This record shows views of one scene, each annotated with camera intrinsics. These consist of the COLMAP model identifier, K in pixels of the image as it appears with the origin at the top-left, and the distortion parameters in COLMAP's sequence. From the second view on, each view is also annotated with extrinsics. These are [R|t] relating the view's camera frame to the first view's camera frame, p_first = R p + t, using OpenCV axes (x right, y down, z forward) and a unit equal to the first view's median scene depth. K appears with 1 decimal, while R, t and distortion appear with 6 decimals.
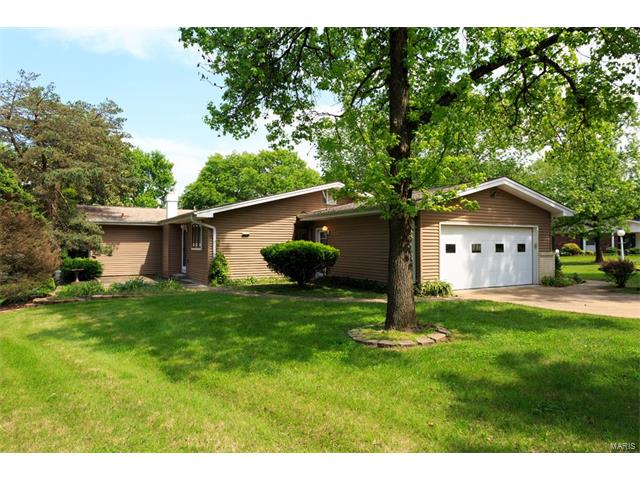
lens RADIAL K [[427.2, 0, 317.1], [0, 427.2, 242.1], [0, 0, 1]] dist [-0.003175, 0.000791]
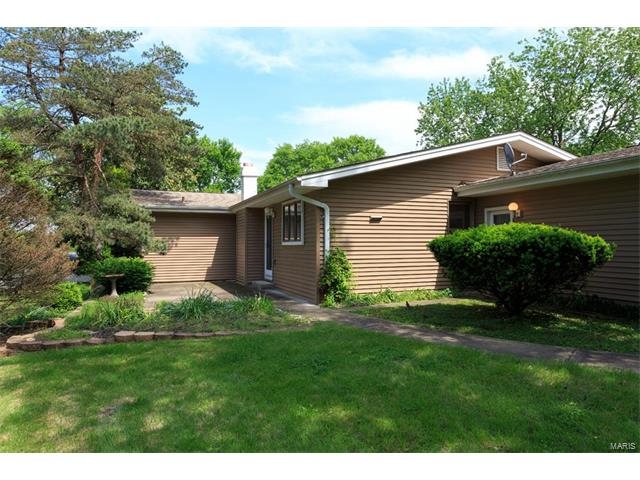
lens RADIAL K [[427.2, 0, 322.2], [0, 427.2, 240.1], [0, 0, 1]] dist [-0.003175, 0.000791]
pose [[0.991708, -0.005221, -0.128402, -0.154975], [0.004867, 0.999983, -0.003072, 0.013009], [0.128416, 0.002421, 0.991717, 0.374434]]
